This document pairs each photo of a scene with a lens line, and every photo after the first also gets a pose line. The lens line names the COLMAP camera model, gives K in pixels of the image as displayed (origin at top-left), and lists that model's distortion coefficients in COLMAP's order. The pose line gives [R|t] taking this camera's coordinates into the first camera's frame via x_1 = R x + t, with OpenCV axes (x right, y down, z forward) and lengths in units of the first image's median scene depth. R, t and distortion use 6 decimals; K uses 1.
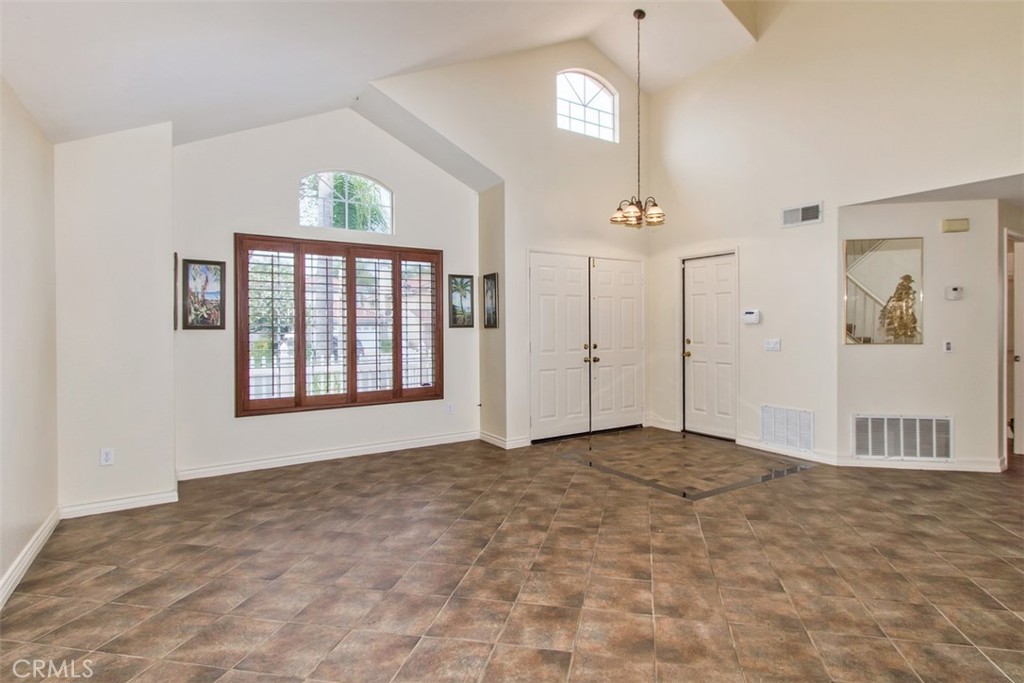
lens RADIAL K [[526.4, 0, 536.5], [0, 526.4, 327.7], [0, 0, 1]] dist [0.005154, -0.003269]
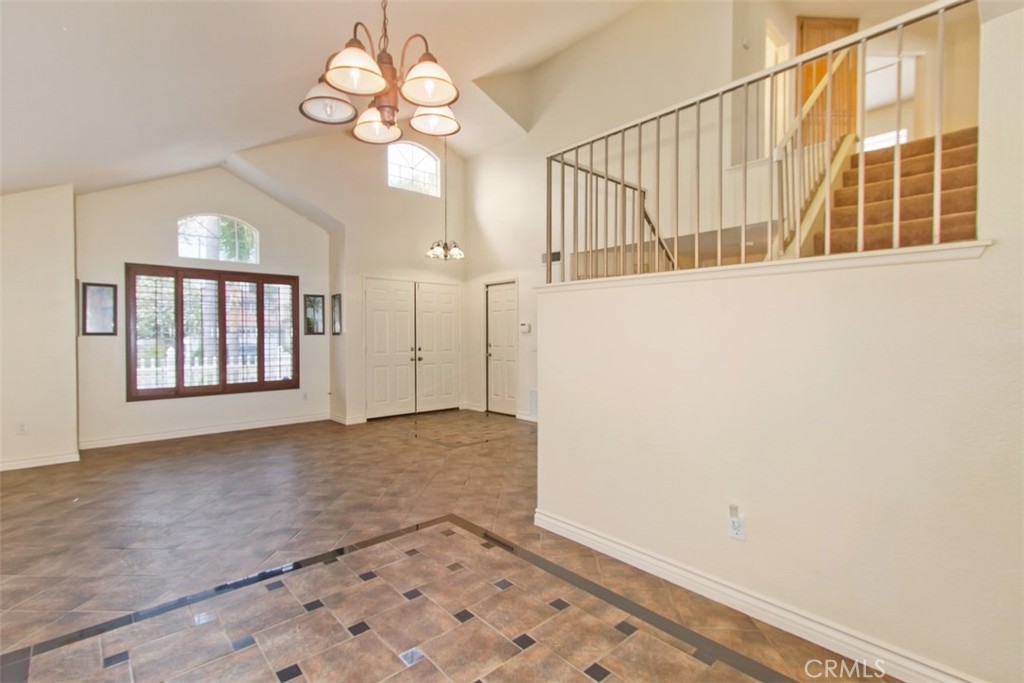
lens RADIAL K [[487.9, 0, 497.1], [0, 487.9, 339.0], [0, 0, 1]] dist [0.012027, -0.000377]
pose [[0.992625, 0.000861, 0.121223, 0.212711], [-0.001708, 0.999975, 0.006884, 0.001242], [-0.121214, -0.007040, 0.992601, -0.350706]]
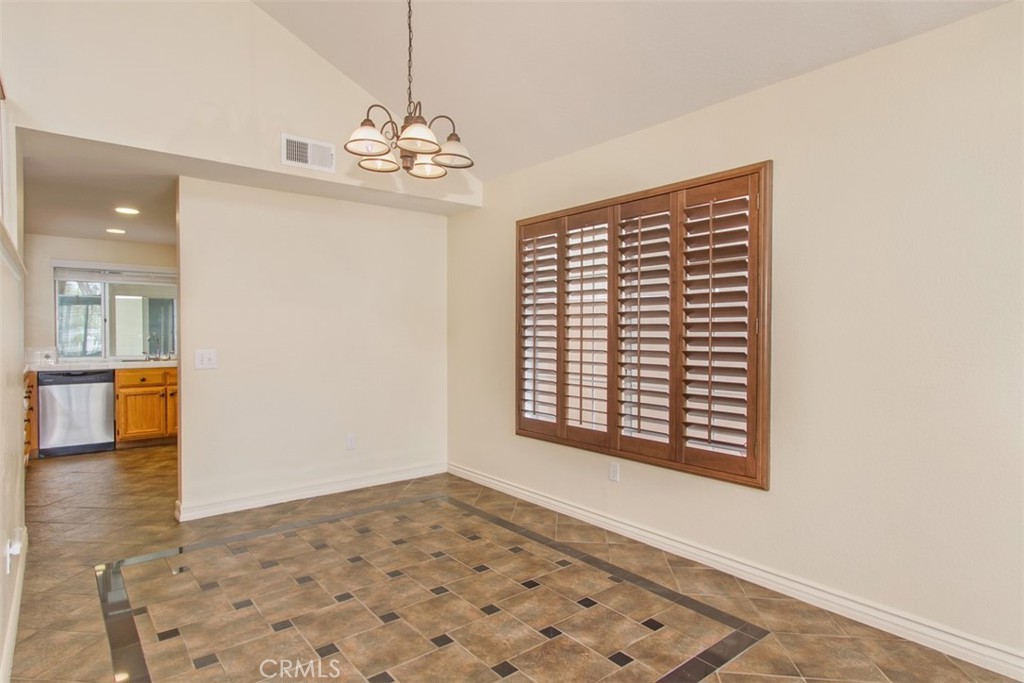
lens RADIAL K [[563.0, 0, 506.4], [0, 563.0, 339.0], [0, 0, 1]] dist [0.005421, 0.000995]
pose [[-0.995774, 0.000976, -0.091835, 0.126924], [-0.000073, 0.999935, 0.011417, -0.000721], [0.091841, 0.011375, -0.995709, 0.647929]]
